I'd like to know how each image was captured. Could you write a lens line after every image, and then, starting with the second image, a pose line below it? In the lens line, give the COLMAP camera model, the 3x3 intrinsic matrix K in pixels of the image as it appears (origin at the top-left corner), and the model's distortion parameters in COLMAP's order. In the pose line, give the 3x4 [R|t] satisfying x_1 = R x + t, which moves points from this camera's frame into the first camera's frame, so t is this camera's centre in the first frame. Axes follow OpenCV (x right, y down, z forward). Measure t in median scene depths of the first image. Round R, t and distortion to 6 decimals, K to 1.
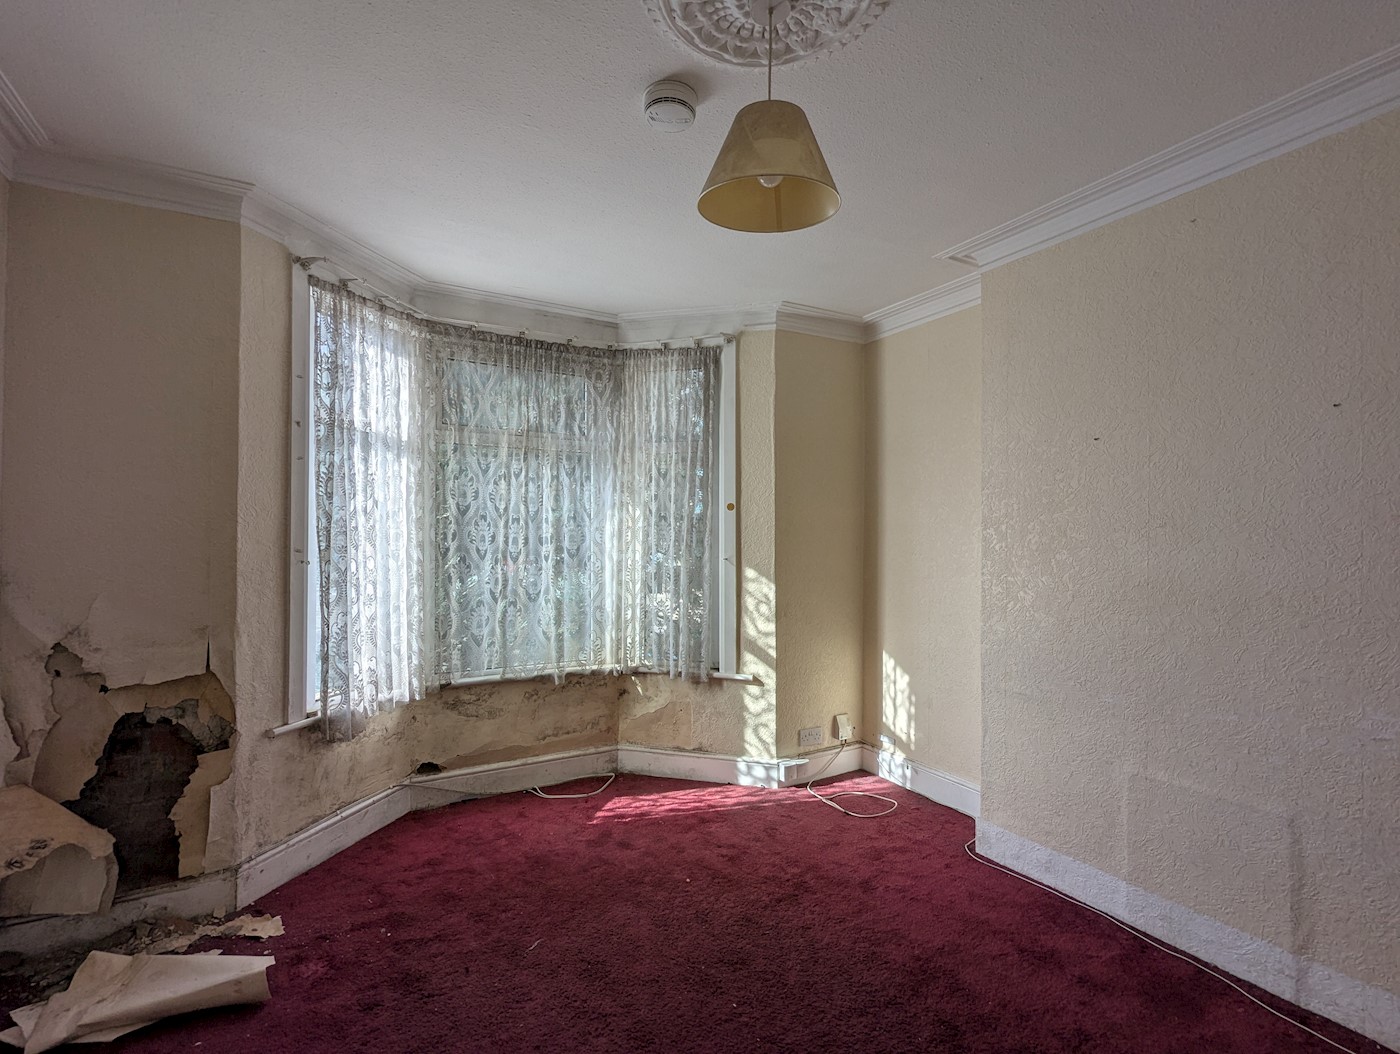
lens RADIAL K [[670.1, 0, 696.9], [0, 670.1, 532.9], [0, 0, 1]] dist [0.004198, 0.001005]
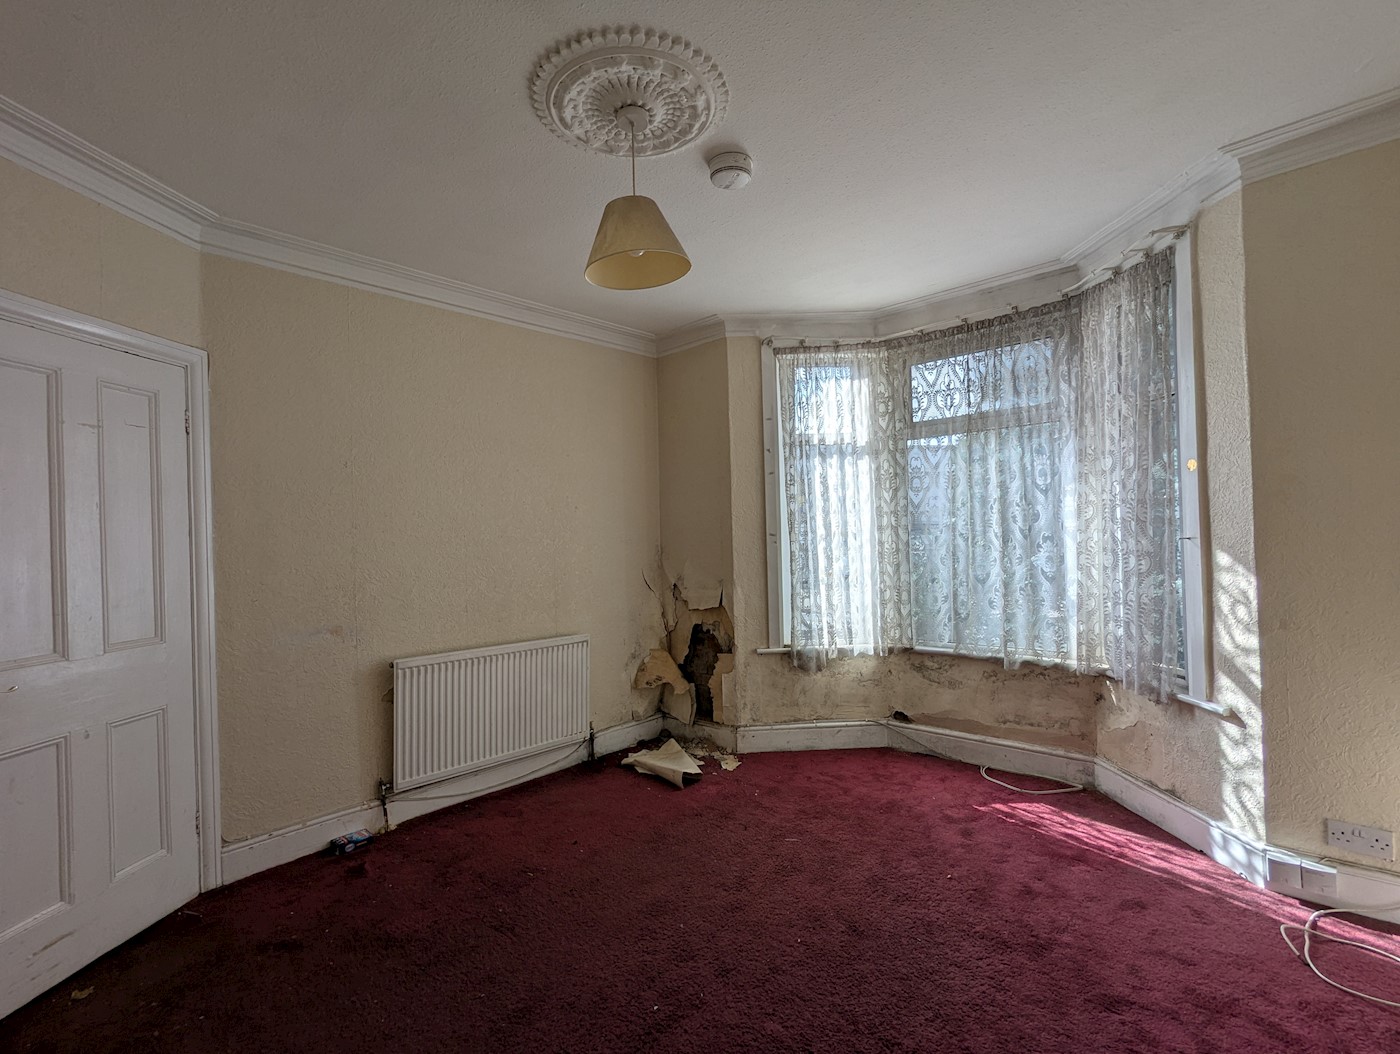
lens RADIAL K [[670.1, 0, 696.7], [0, 670.1, 534.0], [0, 0, 1]] dist [0.004198, 0.001005]
pose [[0.305793, -0.014764, -0.951984, 0.582411], [0.035709, 0.999354, -0.004029, 0.018538], [0.951428, -0.032763, 0.306123, 0.283568]]
